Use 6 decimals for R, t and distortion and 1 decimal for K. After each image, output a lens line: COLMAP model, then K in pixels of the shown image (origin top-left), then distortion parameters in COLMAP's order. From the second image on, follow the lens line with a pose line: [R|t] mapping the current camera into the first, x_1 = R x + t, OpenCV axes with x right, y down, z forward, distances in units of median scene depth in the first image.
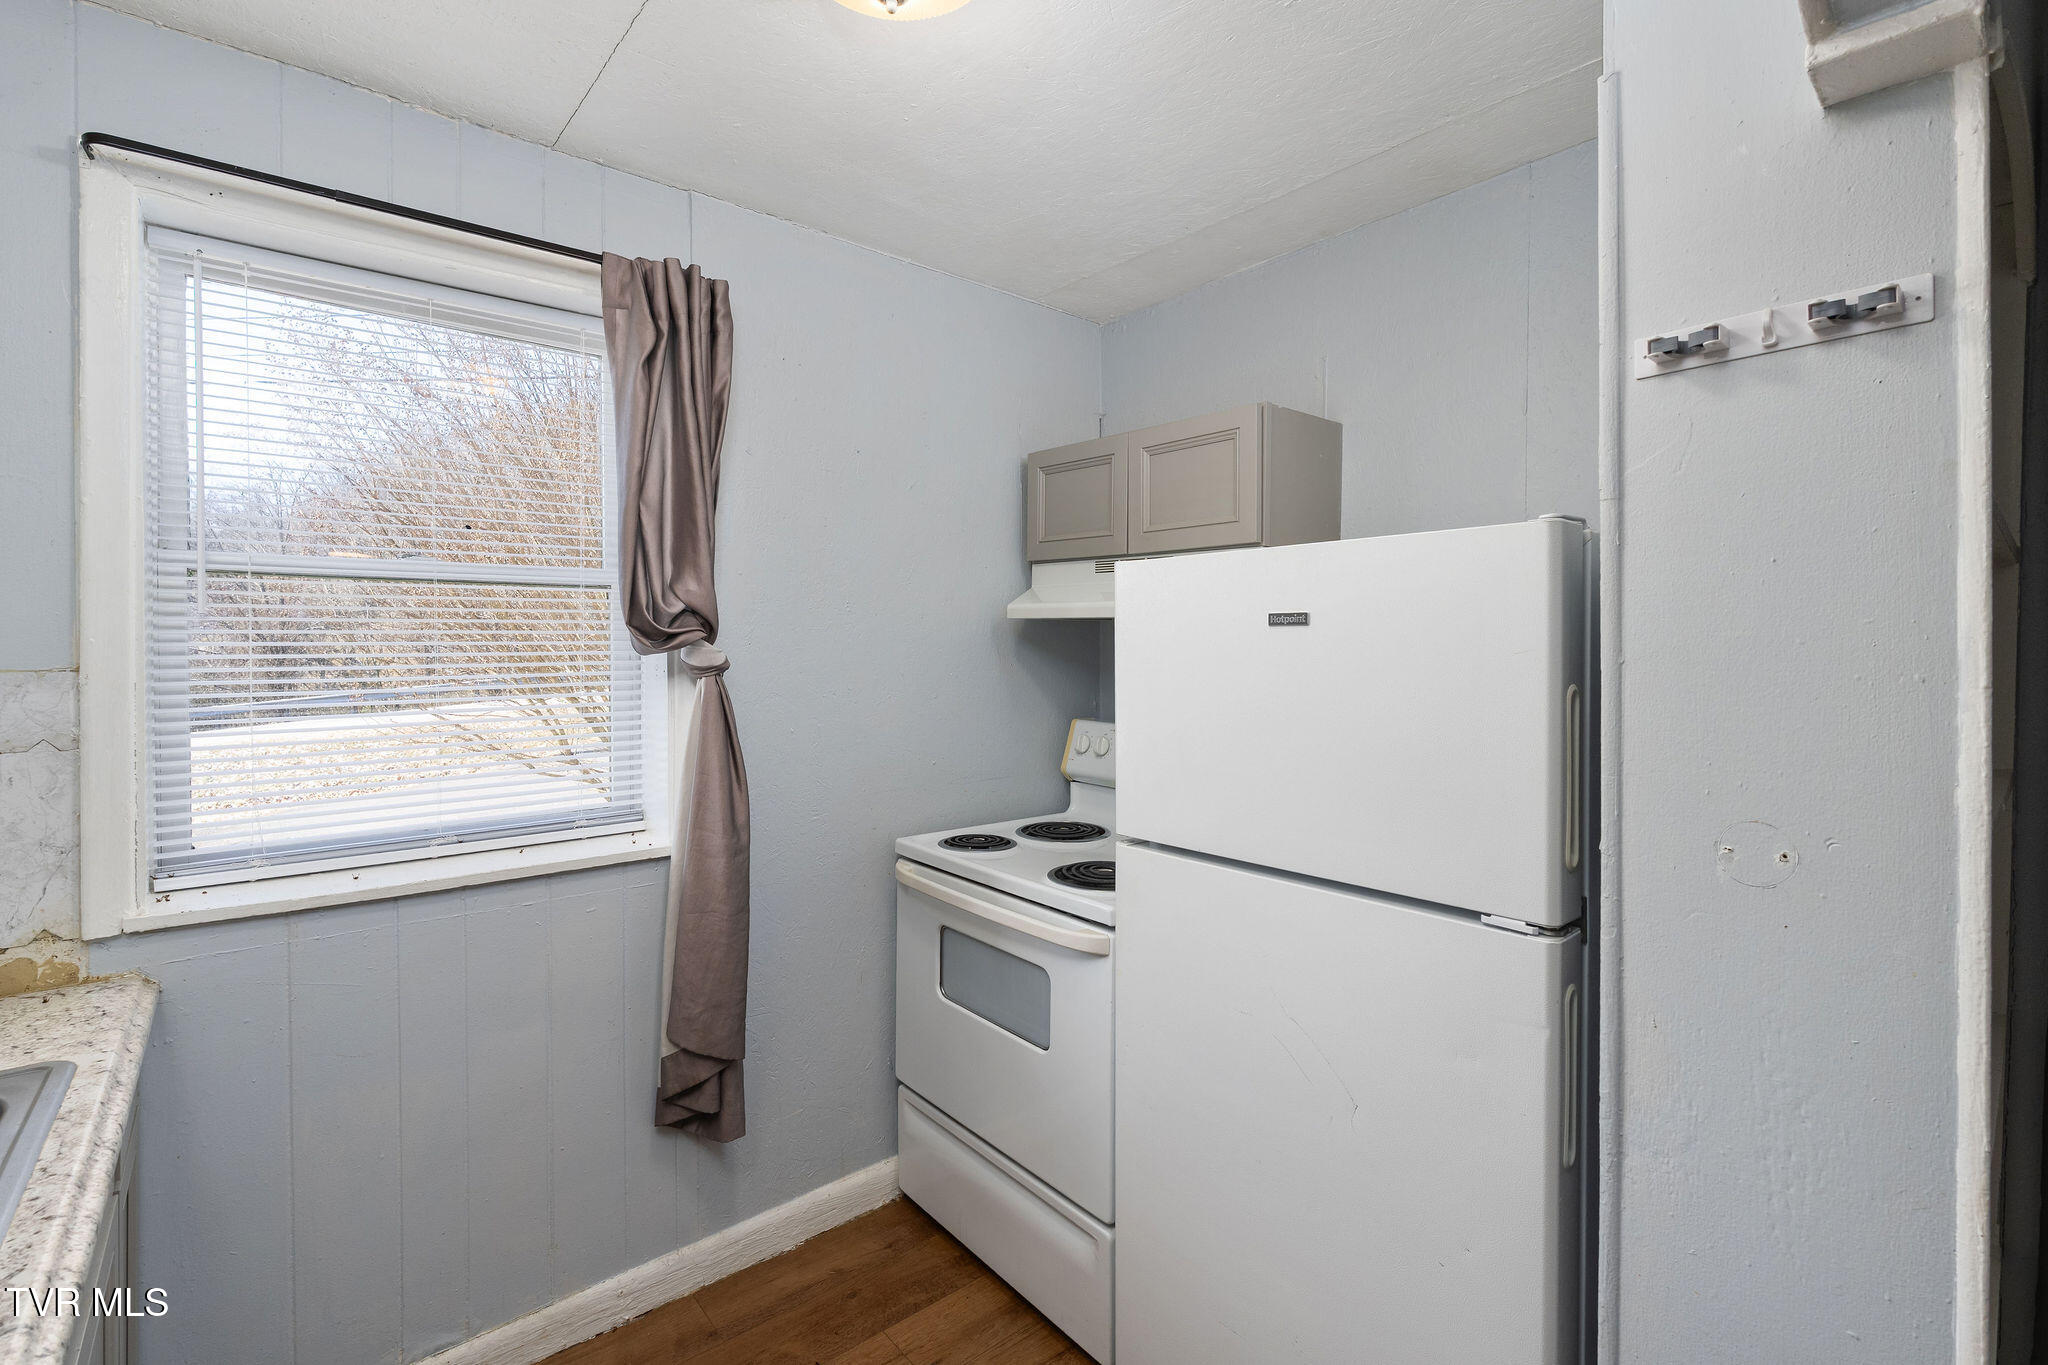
lens RADIAL K [[931.1, 0, 1029.2], [0, 931.1, 651.8], [0, 0, 1]] dist [-0.000981, -0.000255]
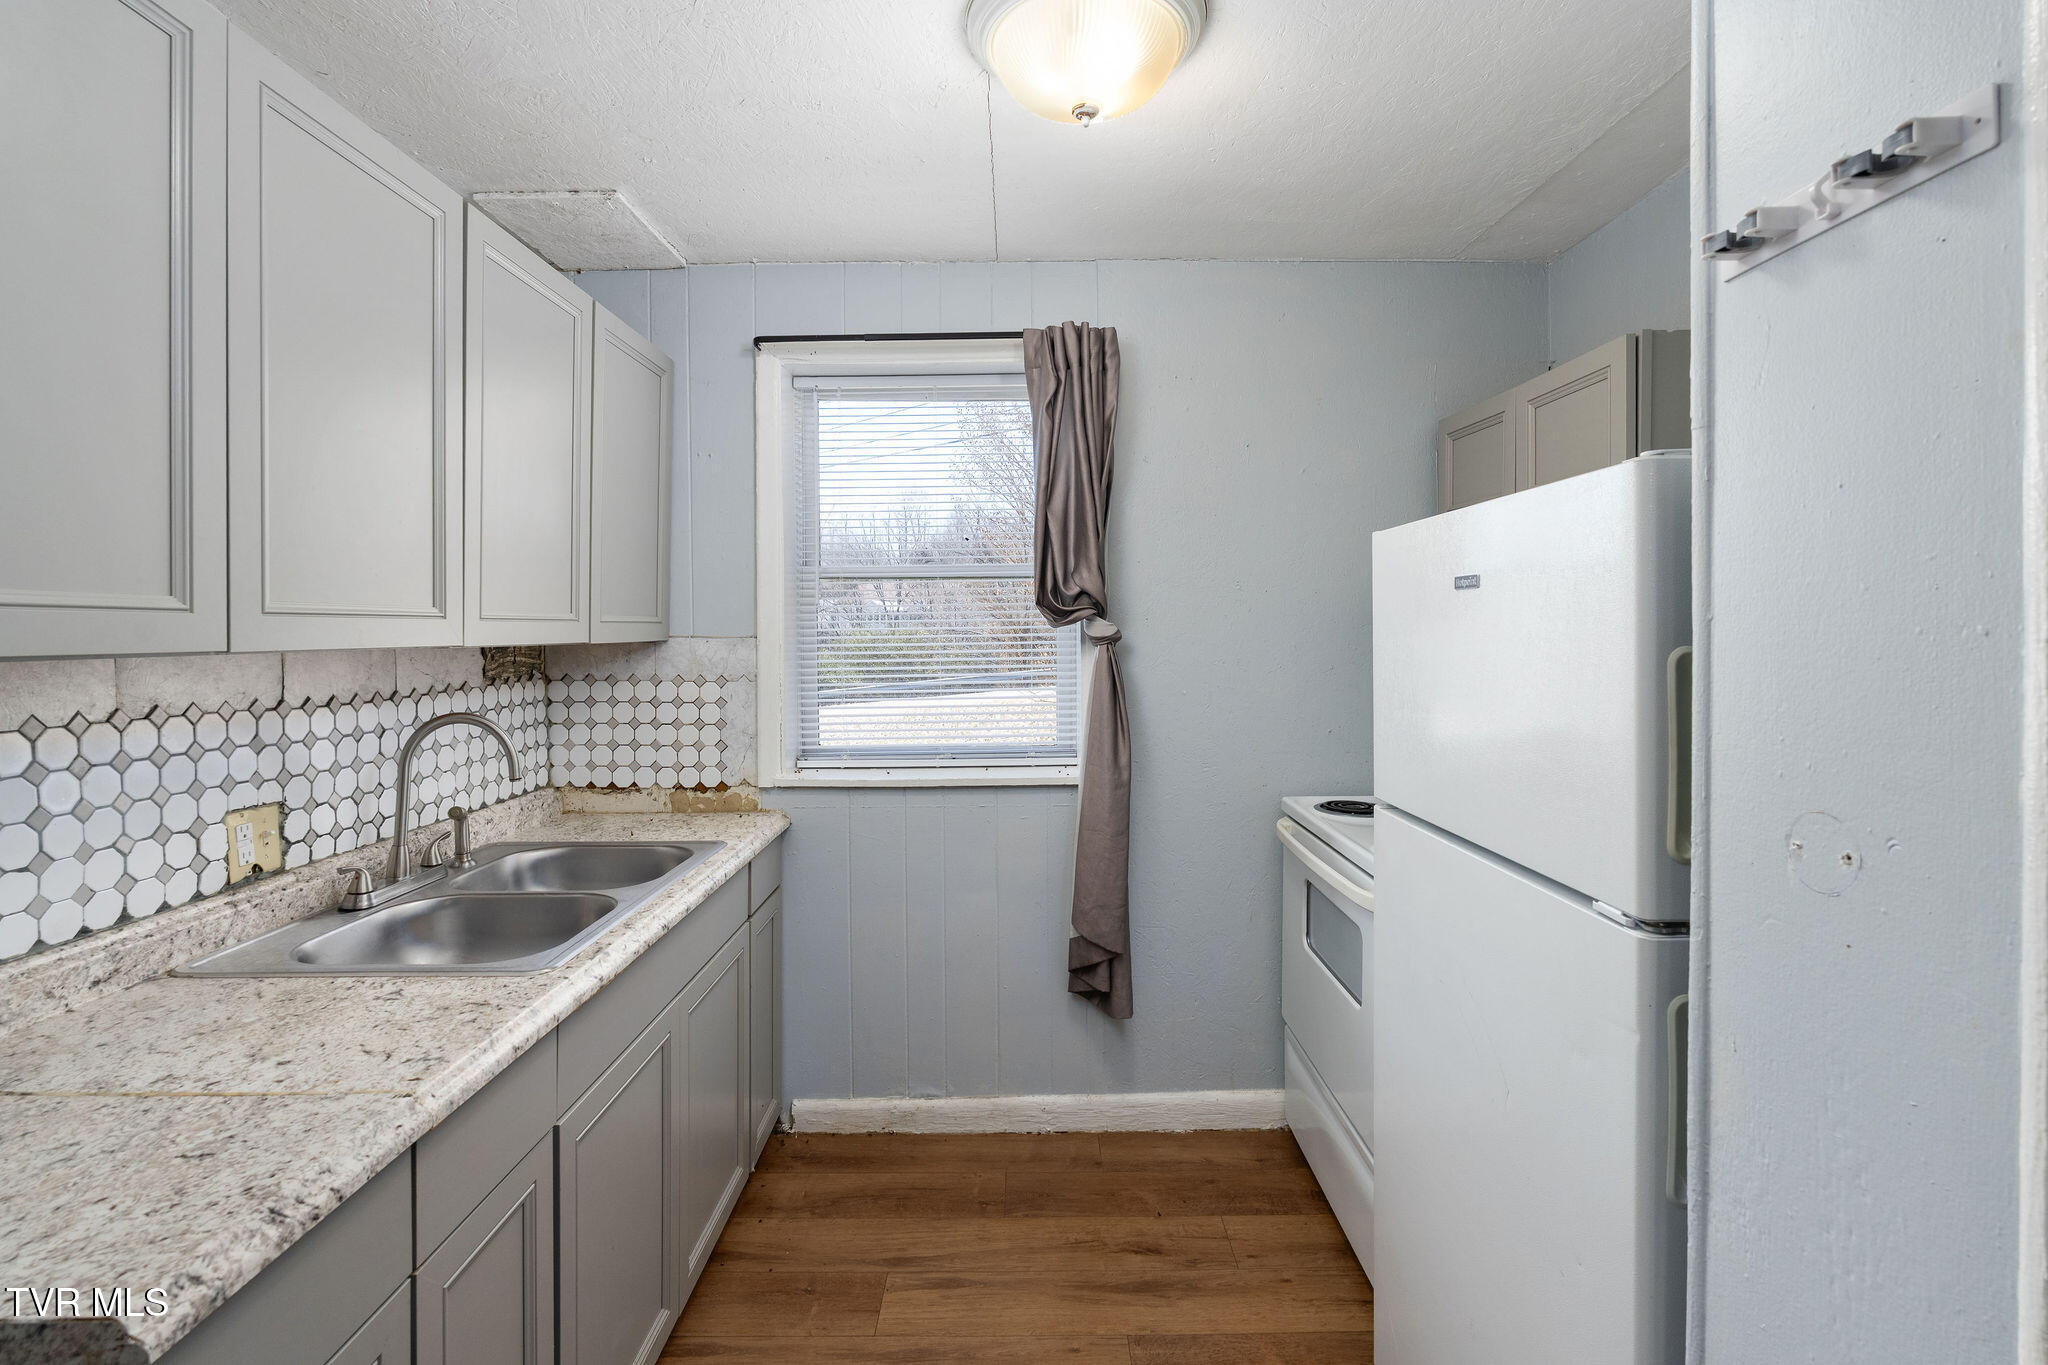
lens RADIAL K [[926.3, 0, 1016.9], [0, 926.3, 639.0], [0, 0, 1]] dist [-0.000240, 0.000149]
pose [[0.763226, 0.000481, -0.646131, 0.390421], [0.002507, 0.999990, 0.003707, 0.014163], [0.646127, -0.004449, 0.763217, -0.030933]]
